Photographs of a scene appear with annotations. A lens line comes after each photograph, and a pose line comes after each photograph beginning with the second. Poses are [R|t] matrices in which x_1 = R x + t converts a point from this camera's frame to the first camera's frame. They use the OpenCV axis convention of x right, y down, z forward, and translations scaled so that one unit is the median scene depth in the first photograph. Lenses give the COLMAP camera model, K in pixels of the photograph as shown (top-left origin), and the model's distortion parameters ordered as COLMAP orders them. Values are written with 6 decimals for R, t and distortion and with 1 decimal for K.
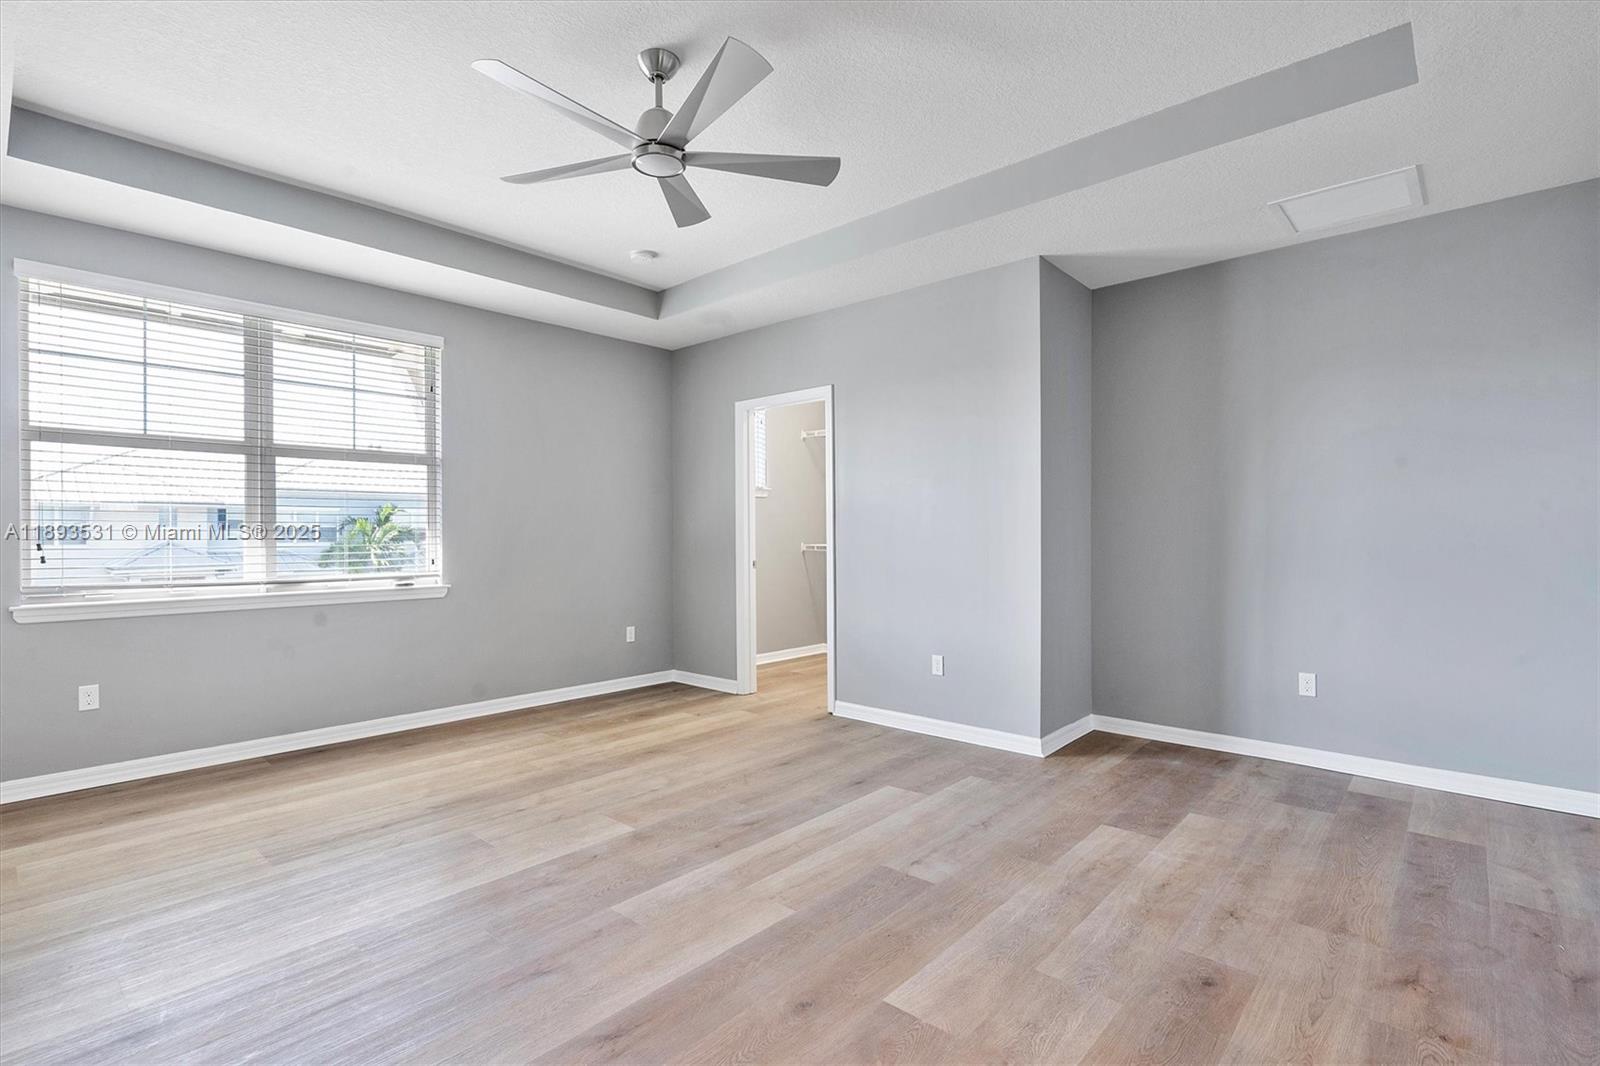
lens RADIAL K [[748.9, 0, 799.3], [0, 748.9, 533.2], [0, 0, 1]] dist [0.000104, 0.000318]
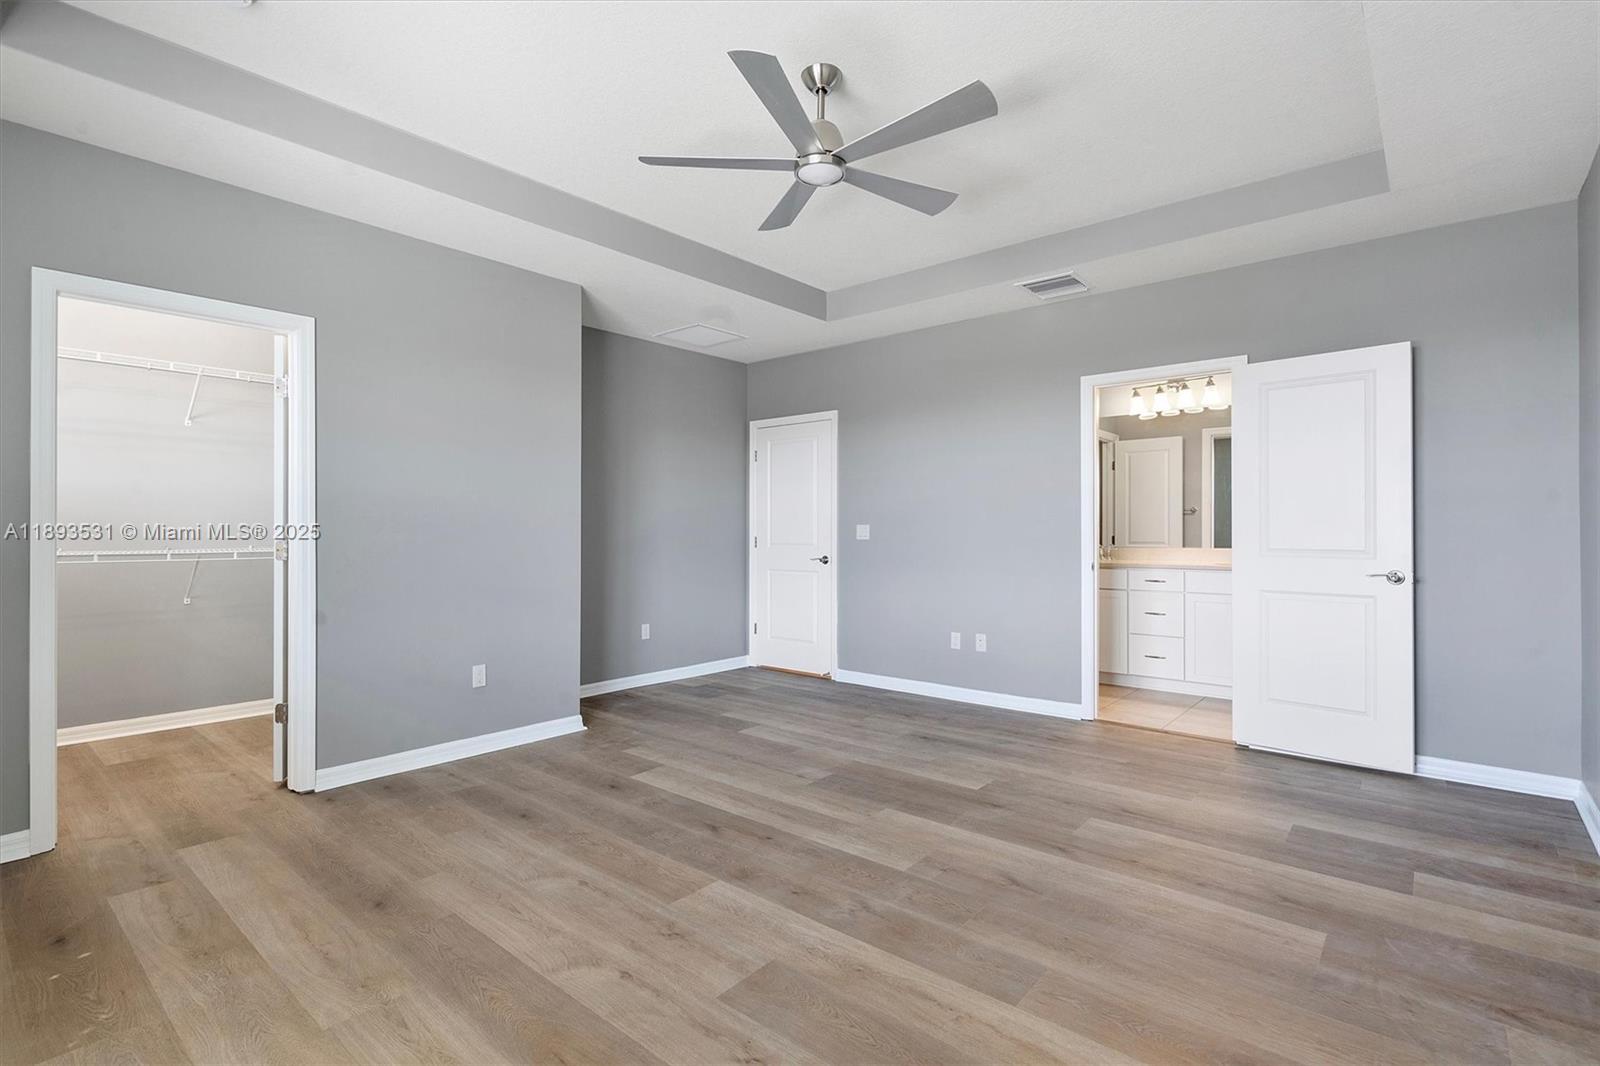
lens RADIAL K [[748.9, 0, 799.6], [0, 748.9, 532.0], [0, 0, 1]] dist [0.000104, 0.000318]
pose [[-0.019183, 0.001730, 0.999814, -0.979742], [-0.000773, 0.999998, -0.001745, 0.007290], [-0.999816, -0.000806, -0.019182, 0.857801]]
